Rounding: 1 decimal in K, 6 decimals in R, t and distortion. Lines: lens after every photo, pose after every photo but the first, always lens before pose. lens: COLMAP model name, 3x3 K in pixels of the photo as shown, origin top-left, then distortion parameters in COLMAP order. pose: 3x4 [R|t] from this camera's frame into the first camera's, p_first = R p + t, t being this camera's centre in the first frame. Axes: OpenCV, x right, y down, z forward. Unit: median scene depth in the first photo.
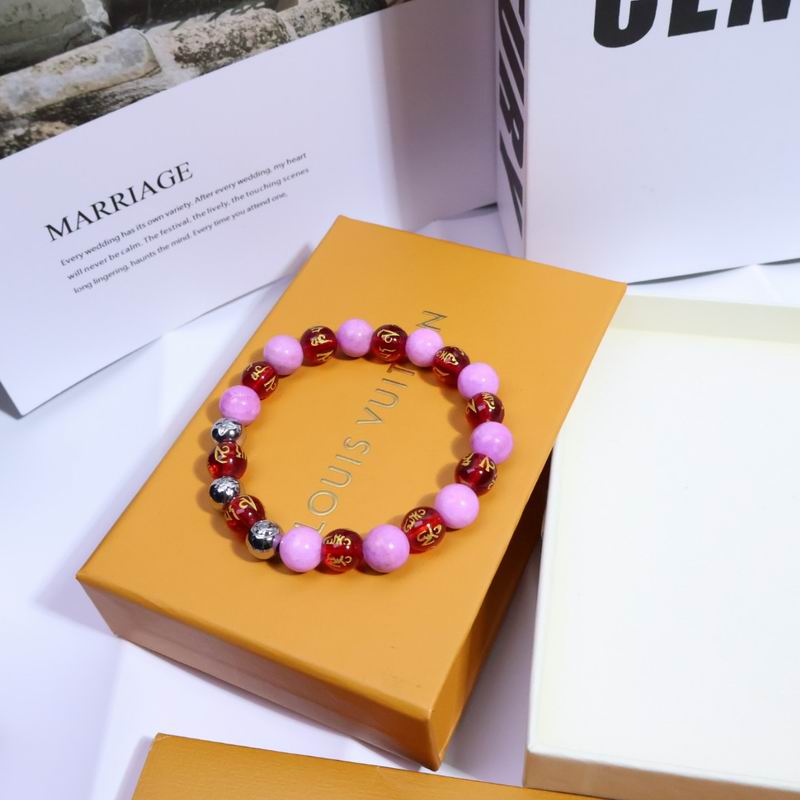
lens RADIAL K [[1031.9, 0, 400.0], [0, 1031.9, 400.0], [0, 0, 1]] dist [-0.014781, 0.022052]
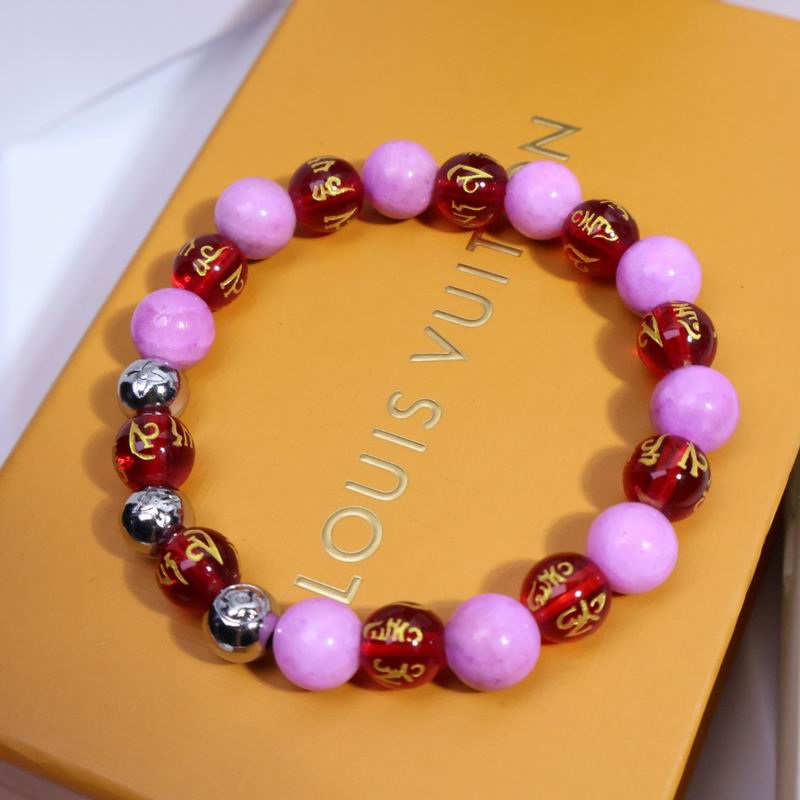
lens RADIAL K [[1654.3, 0, 400.0], [0, 1654.3, 400.0], [0, 0, 1]] dist [-0.013229, -0.121048]
pose [[0.999784, -0.016846, 0.012176, -0.058806], [0.014868, 0.988957, 0.147458, -0.078093], [-0.014526, -0.147245, 0.988993, 0.219660]]
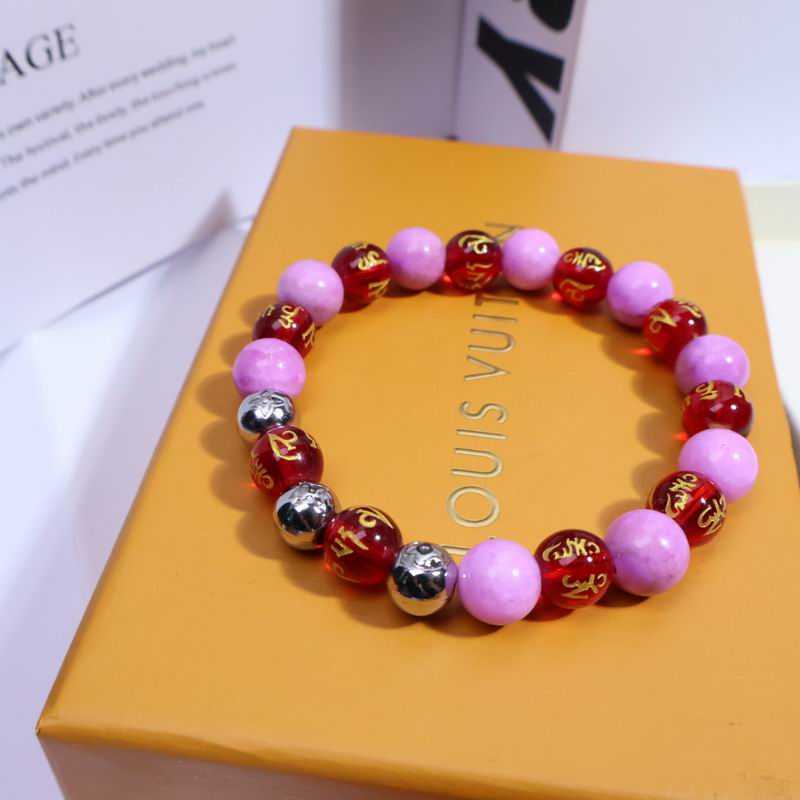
lens RADIAL K [[1031.9, 0, 400.0], [0, 1031.9, 400.0], [0, 0, 1]] dist [-0.014781, 0.022052]
pose [[0.946422, -0.117943, 0.300624, -0.267510], [0.152871, 0.983635, -0.095360, 0.087465], [-0.284457, 0.136207, 0.948964, 0.456111]]
